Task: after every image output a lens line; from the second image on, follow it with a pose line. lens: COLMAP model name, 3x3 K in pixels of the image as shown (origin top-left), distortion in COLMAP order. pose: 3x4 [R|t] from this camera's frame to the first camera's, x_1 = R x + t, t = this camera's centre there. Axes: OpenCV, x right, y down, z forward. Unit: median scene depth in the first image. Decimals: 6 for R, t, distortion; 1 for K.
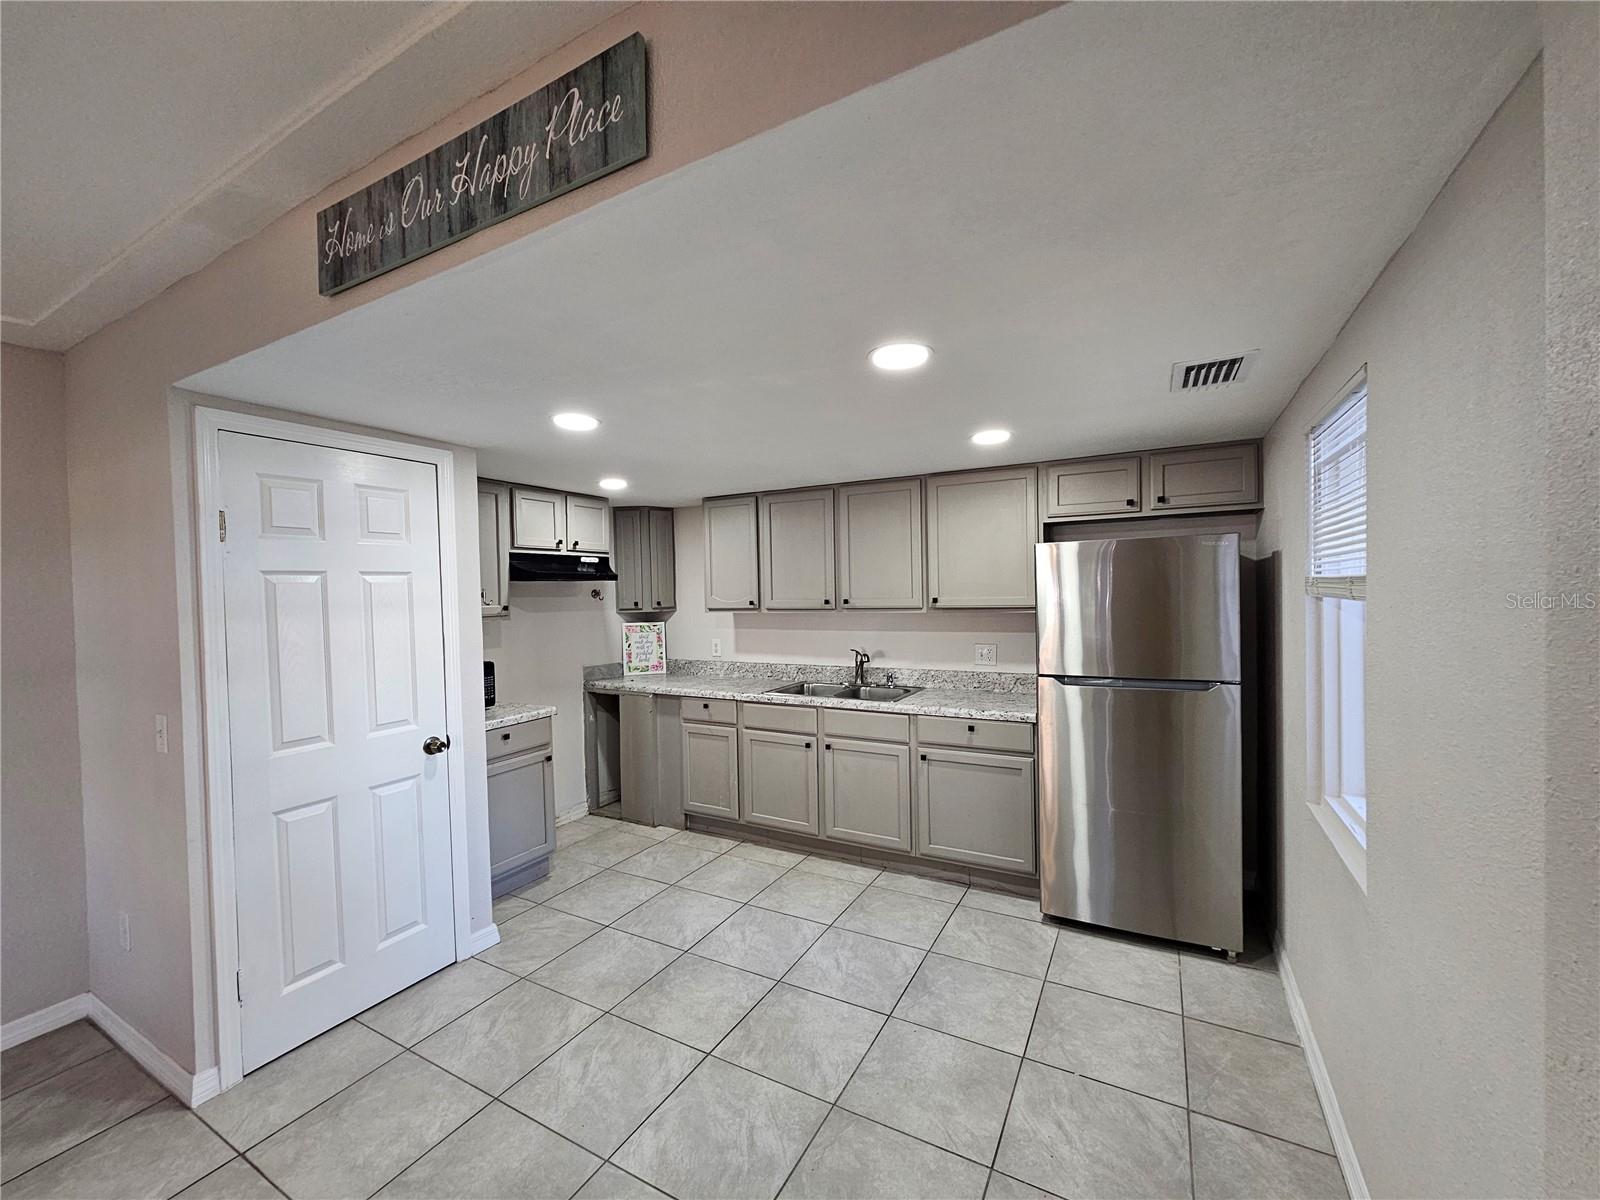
lens RADIAL K [[655.6, 0, 799.0], [0, 655.6, 606.7], [0, 0, 1]] dist [-0.003608, 0.002012]
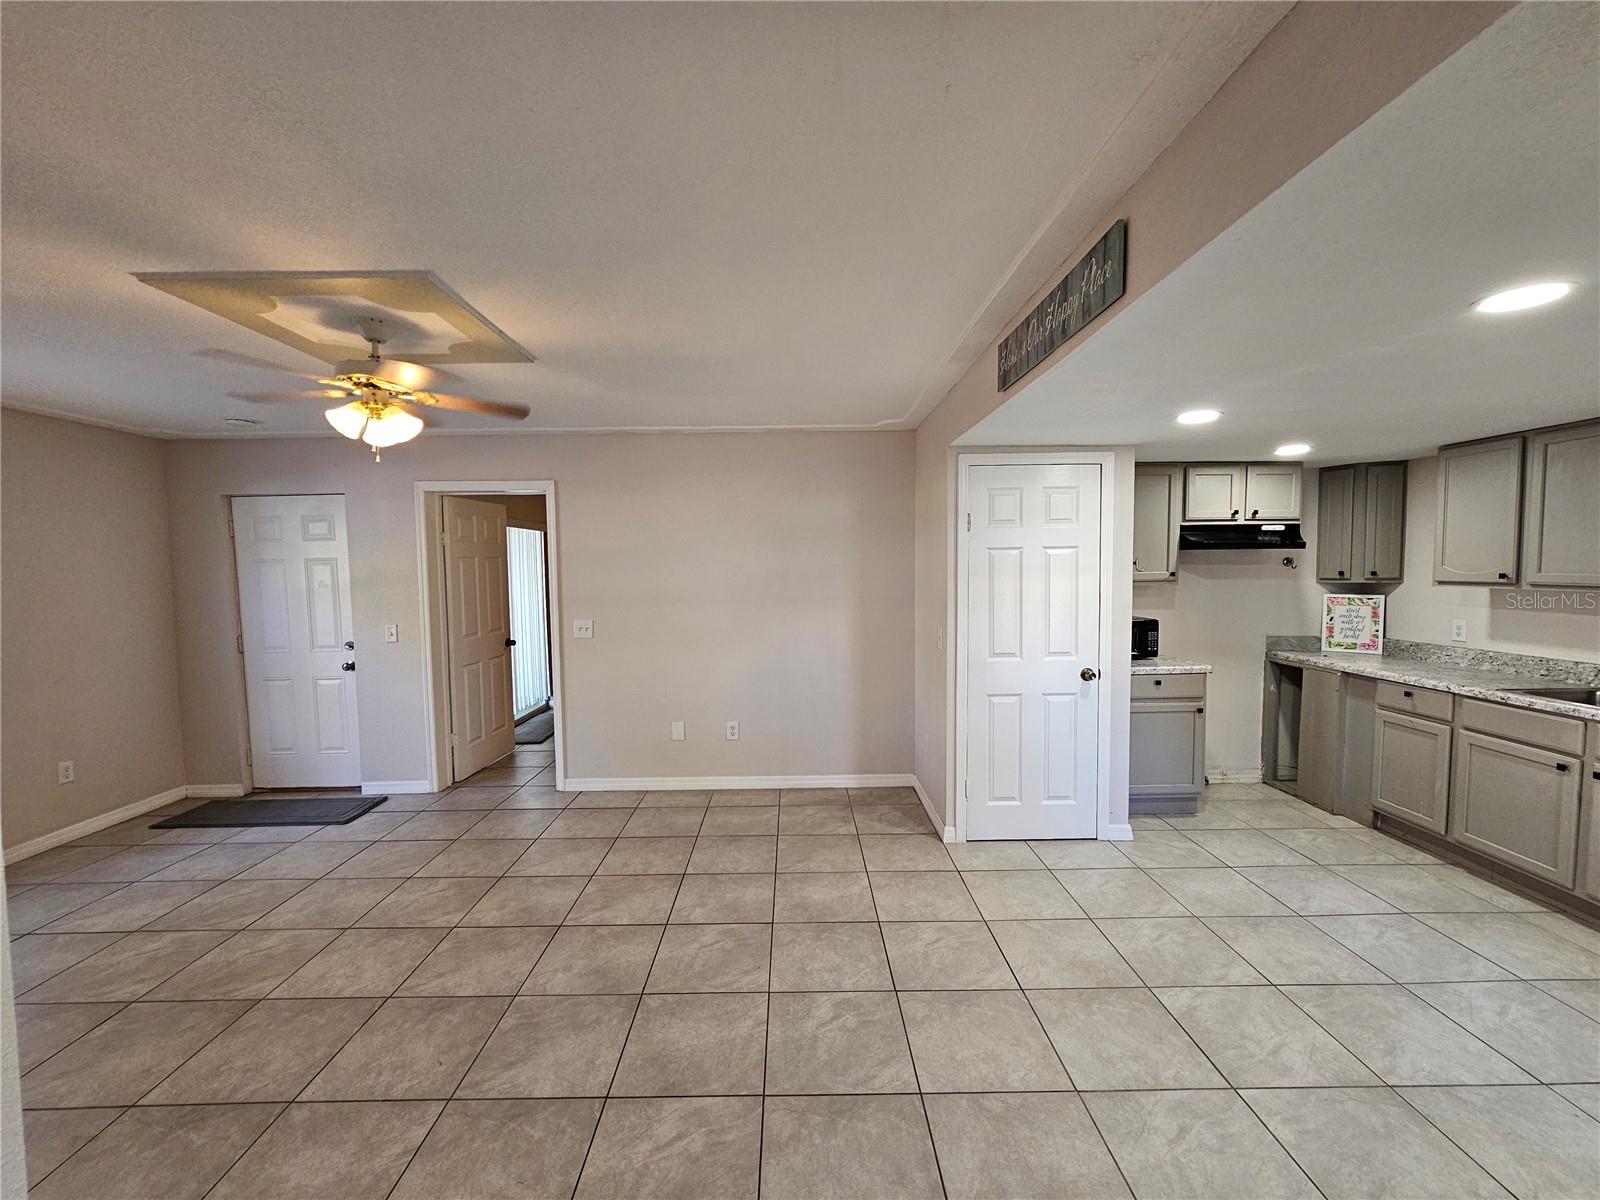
lens RADIAL K [[655.6, 0, 794.8], [0, 655.6, 606.3], [0, 0, 1]] dist [-0.003608, 0.002012]
pose [[0.489828, 0.068889, -0.869093, 0.252410], [-0.021458, 0.997524, 0.066975, -0.004898], [0.871555, -0.014157, 0.490093, -0.152751]]
